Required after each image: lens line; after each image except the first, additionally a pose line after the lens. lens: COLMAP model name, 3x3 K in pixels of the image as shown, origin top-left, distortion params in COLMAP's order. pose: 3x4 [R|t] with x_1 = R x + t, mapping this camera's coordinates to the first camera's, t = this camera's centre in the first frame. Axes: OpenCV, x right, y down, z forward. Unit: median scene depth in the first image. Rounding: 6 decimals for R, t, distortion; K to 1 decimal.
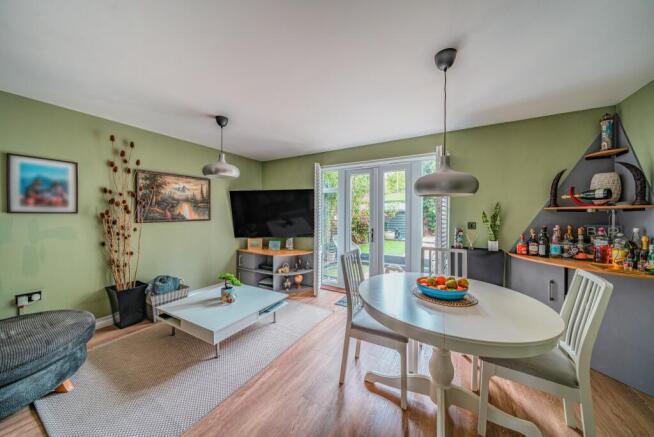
lens RADIAL K [[227.9, 0, 327.0], [0, 227.9, 218.5], [0, 0, 1]] dist [-0.000163, 0.000014]
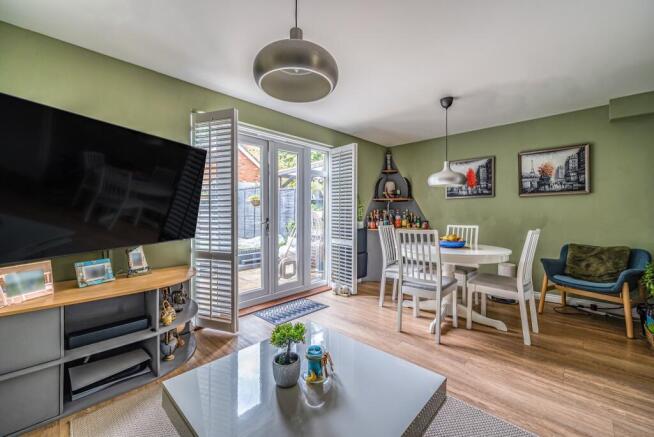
lens RADIAL K [[268.8, 0, 326.2], [0, 268.8, 209.3], [0, 0, 1]] dist [-0.000848, -0.000115]
pose [[0.249151, -0.003187, 0.968459, -0.742574], [0.006245, 0.999979, 0.001684, 0.015936], [-0.968444, 0.005628, 0.249166, 0.649384]]
